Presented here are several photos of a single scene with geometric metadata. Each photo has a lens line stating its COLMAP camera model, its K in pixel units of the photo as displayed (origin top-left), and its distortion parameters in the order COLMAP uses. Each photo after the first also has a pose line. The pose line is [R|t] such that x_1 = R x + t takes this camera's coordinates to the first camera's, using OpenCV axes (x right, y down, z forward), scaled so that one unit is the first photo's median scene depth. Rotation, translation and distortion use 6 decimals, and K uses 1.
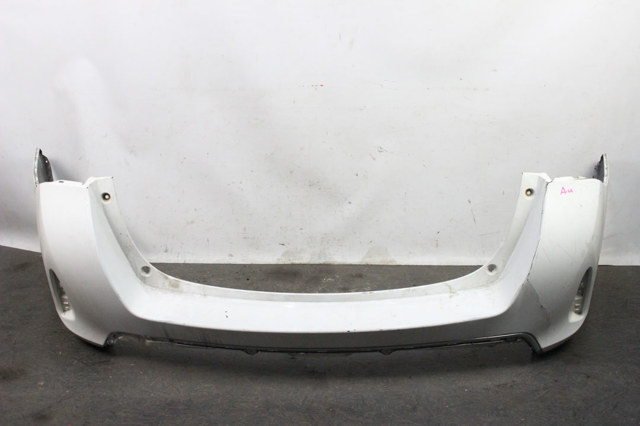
lens RADIAL K [[797.8, 0, 321.1], [0, 797.8, 213.2], [0, 0, 1]] dist [0.040245, 0.000000]
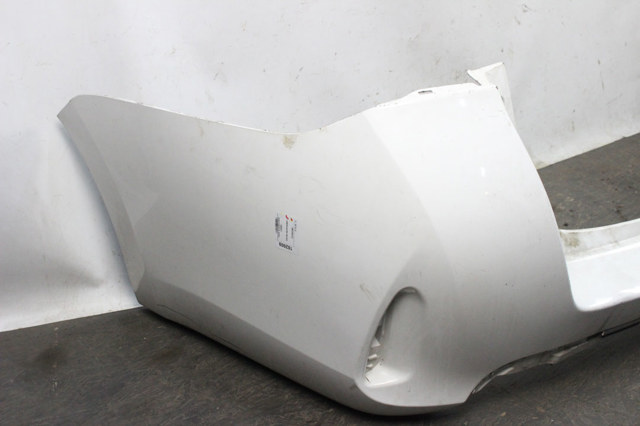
lens RADIAL K [[831.1, 0, 324.3], [0, 831.1, 209.8], [0, 0, 1]] dist [0.012125, 0.000000]
pose [[0.748302, -0.267728, 0.606932, -0.546141], [0.254762, 0.960761, 0.109705, -0.033605], [-0.612487, 0.072531, 0.787146, 0.530962]]
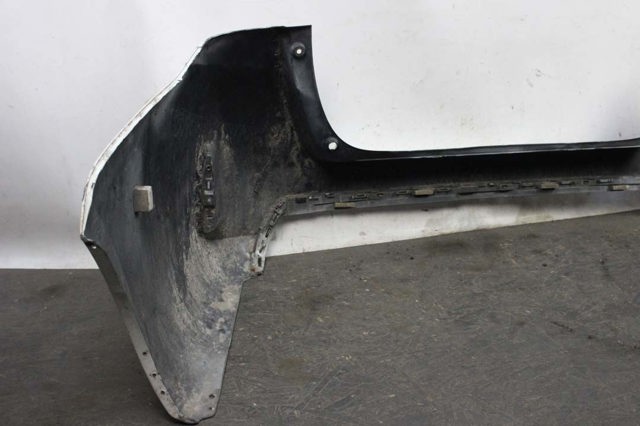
lens RADIAL K [[697.2, 0, 313.2], [0, 697.2, 214.3], [0, 0, 1]] dist [-0.023002, 0.000000]
pose [[0.899721, -0.100839, 0.424656, -0.426130], [0.130946, 0.990490, -0.042233, 0.058056], [-0.416359, 0.093604, 0.904369, 0.474277]]
